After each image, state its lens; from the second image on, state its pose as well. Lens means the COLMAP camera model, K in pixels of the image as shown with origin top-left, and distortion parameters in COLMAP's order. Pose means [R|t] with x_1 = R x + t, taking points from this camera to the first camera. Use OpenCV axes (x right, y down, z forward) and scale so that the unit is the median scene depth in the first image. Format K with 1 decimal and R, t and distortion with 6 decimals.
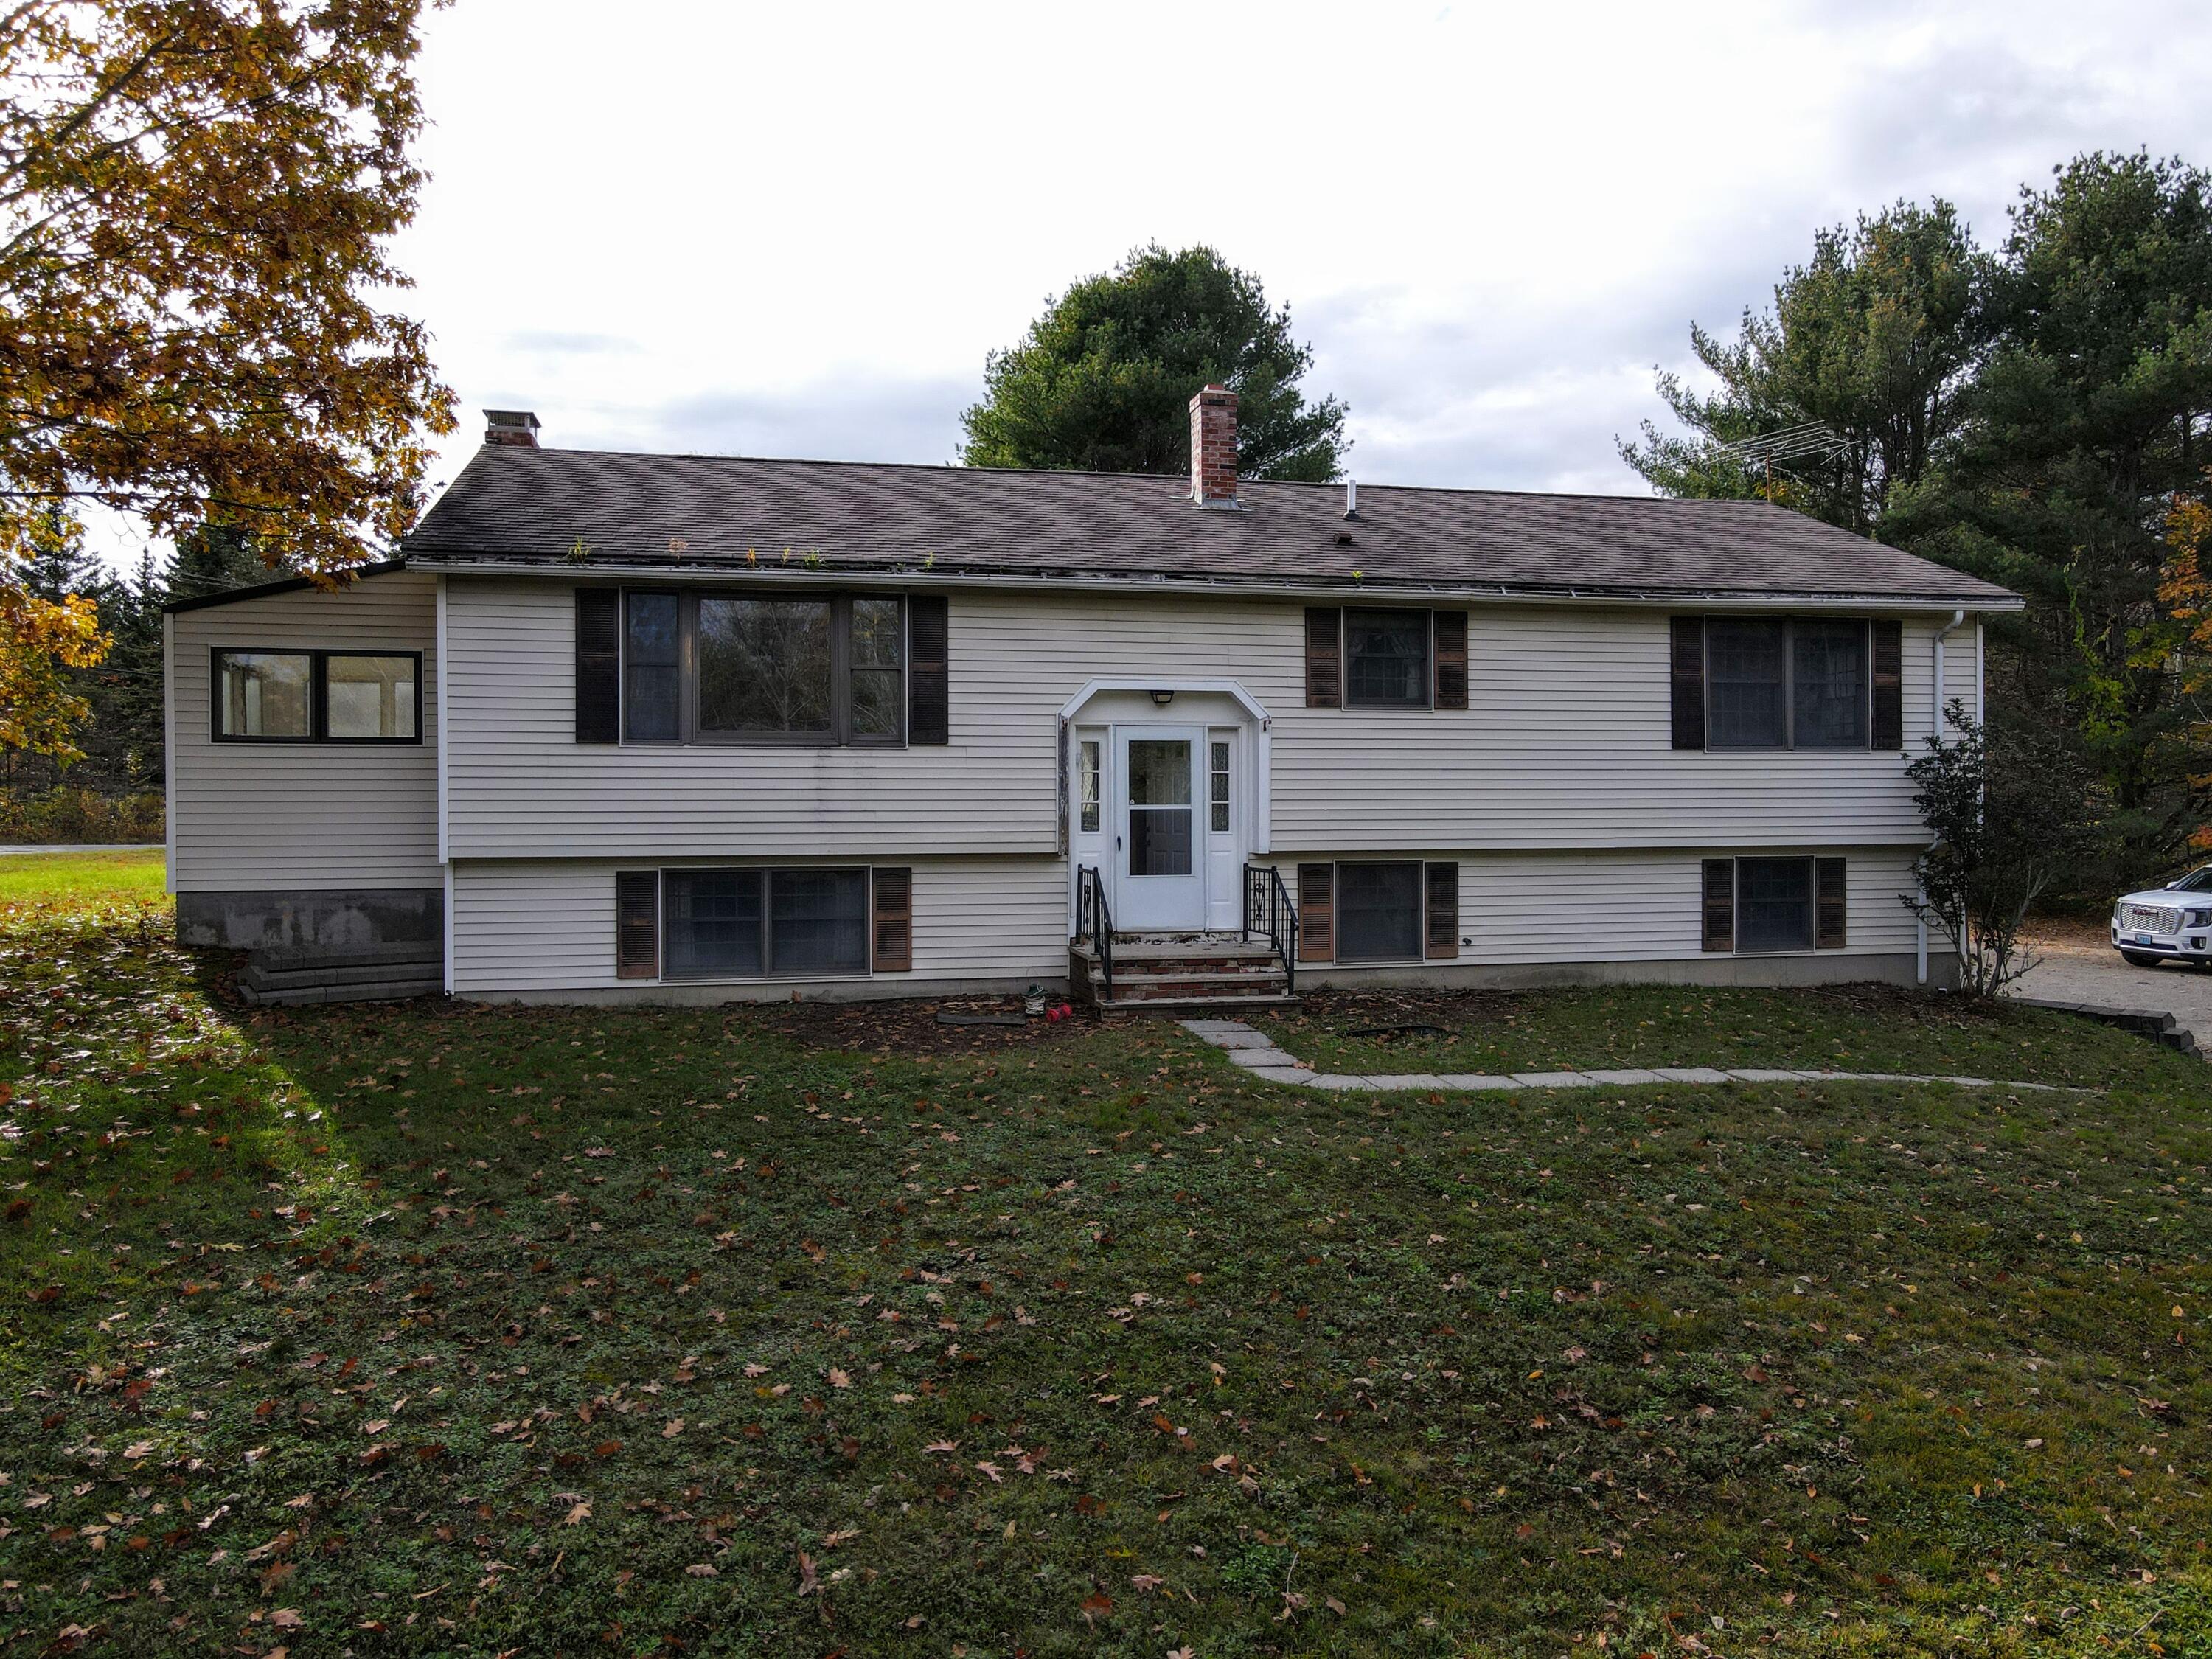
lens RADIAL K [[1584.0, 0, 1108.1], [0, 1584.0, 826.0], [0, 0, 1]] dist [0.001902, 0.003579]
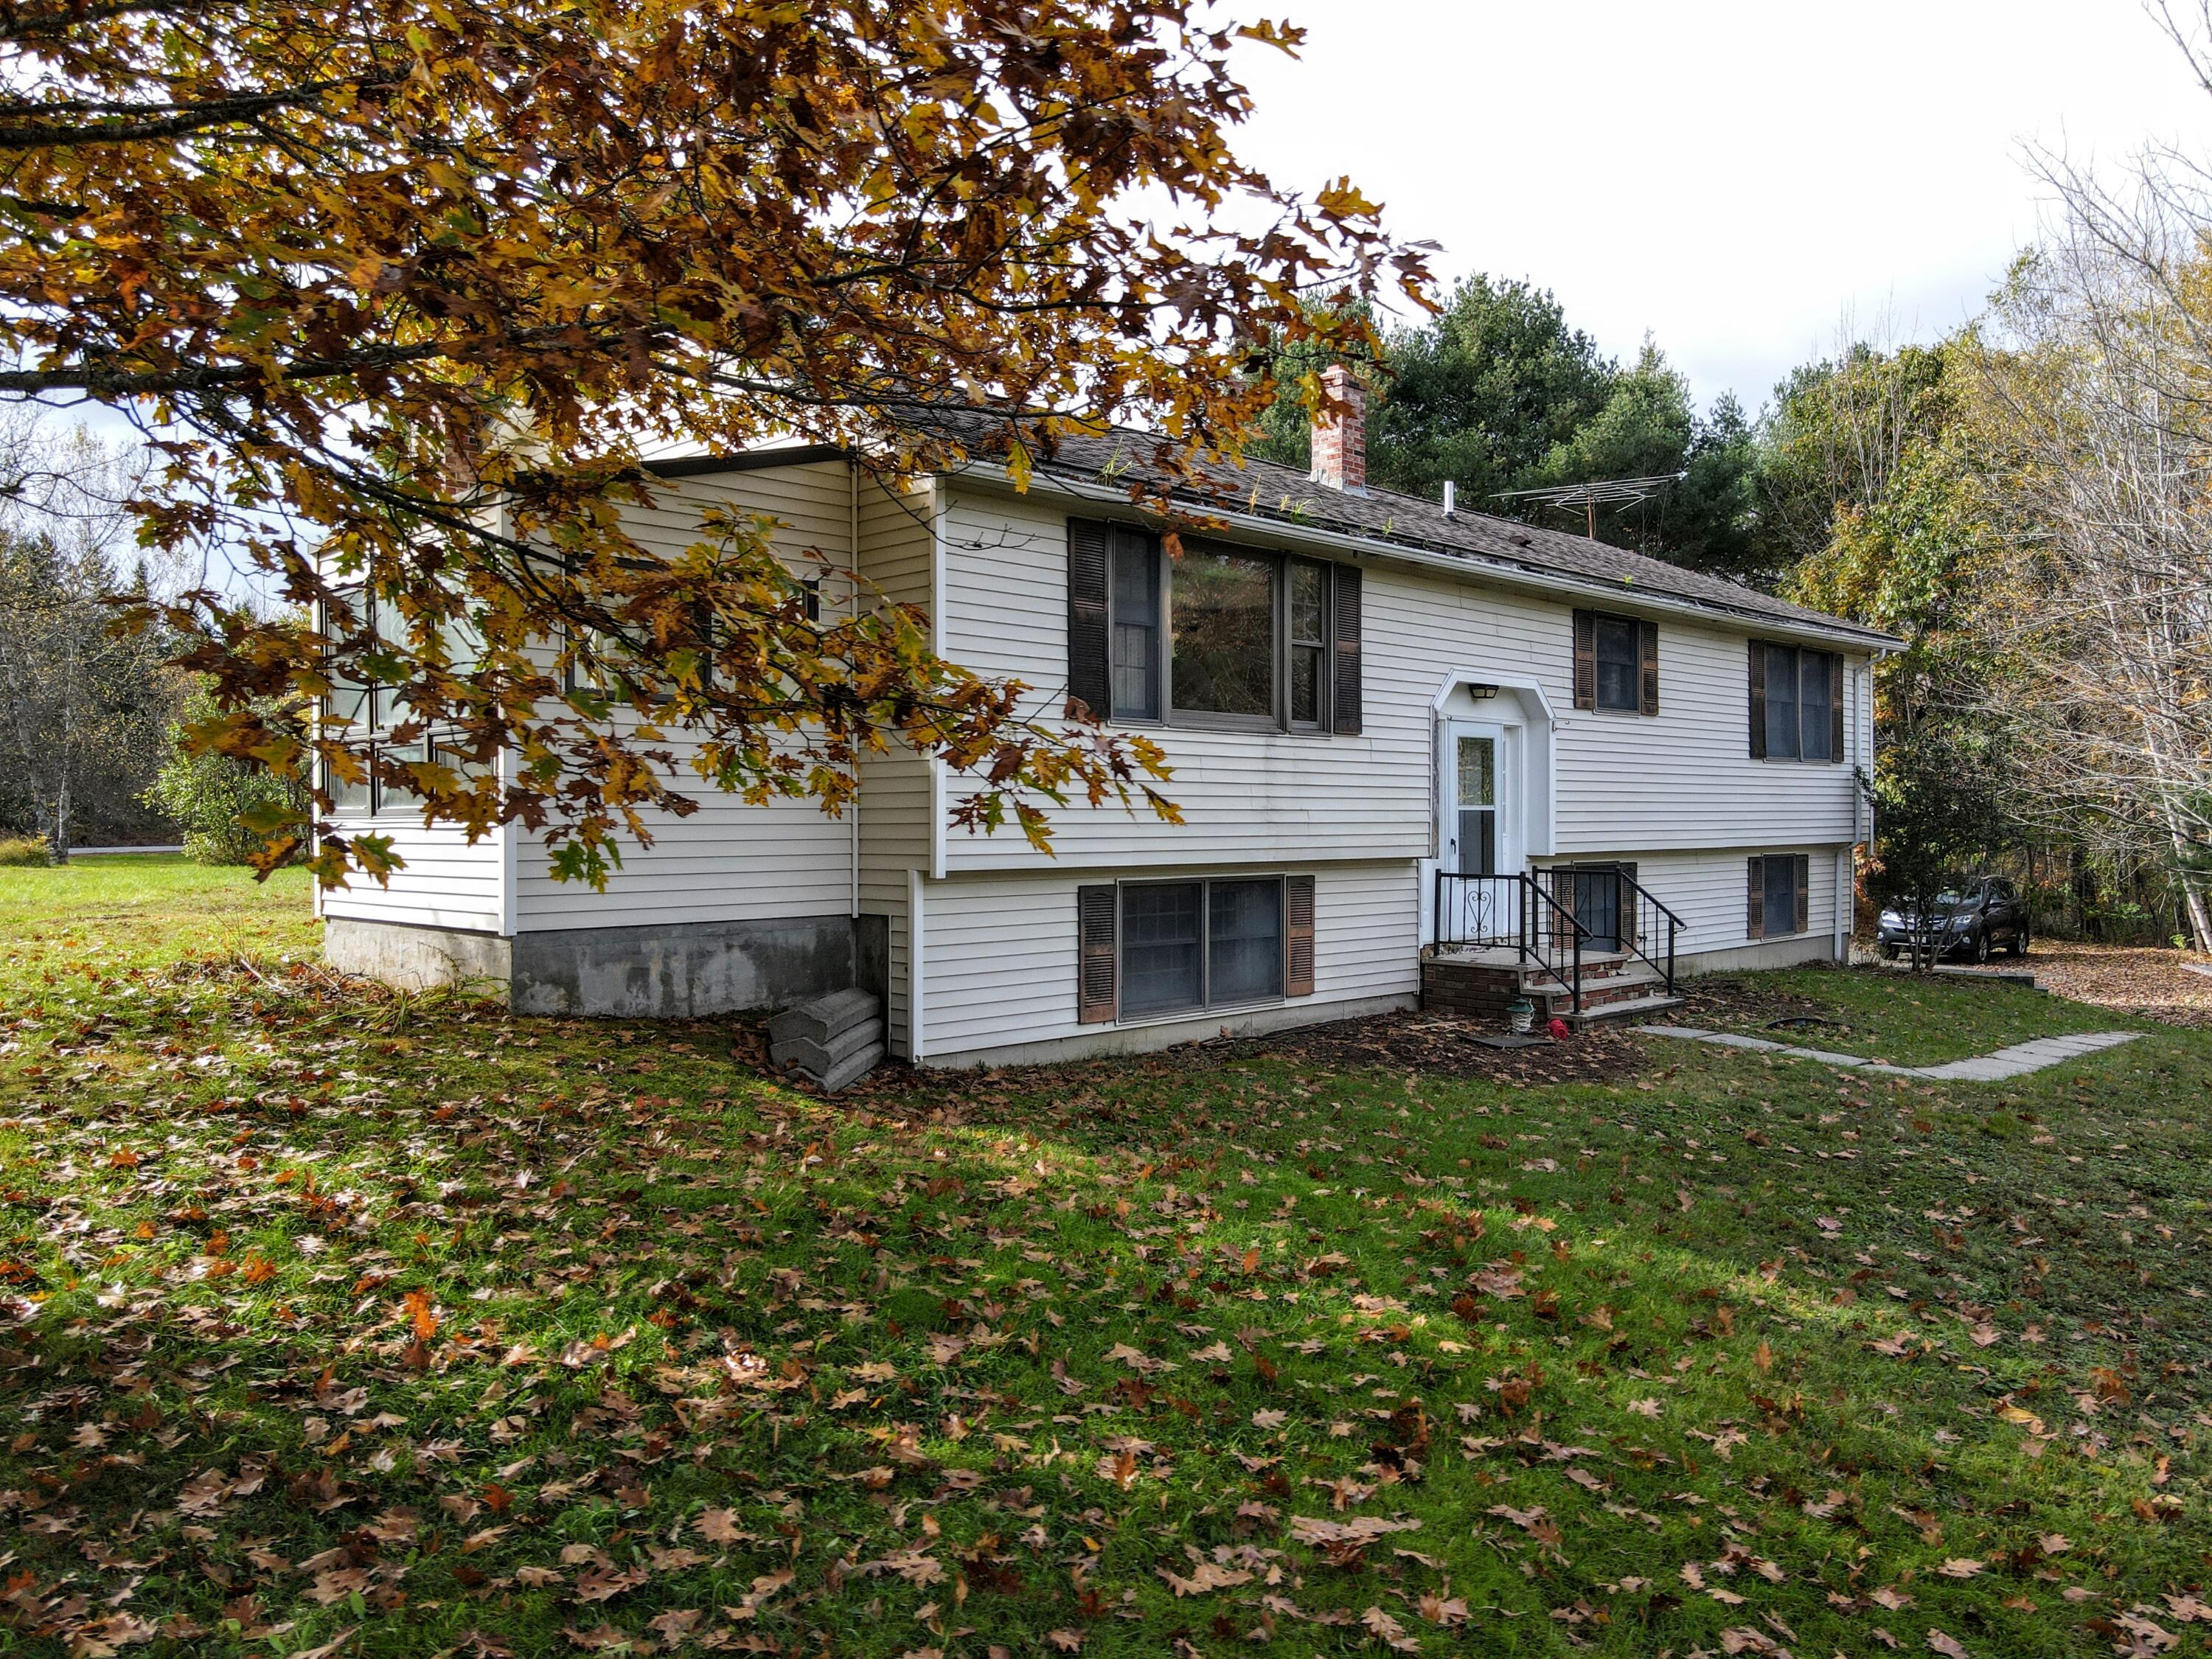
lens RADIAL K [[1584.0, 0, 1106.5], [0, 1584.0, 831.4], [0, 0, 1]] dist [0.001902, 0.003579]
pose [[0.848532, -0.001378, 0.529143, -0.686890], [0.000302, 0.999998, 0.002121, 0.000138], [-0.529144, -0.001640, 0.848530, 0.324309]]
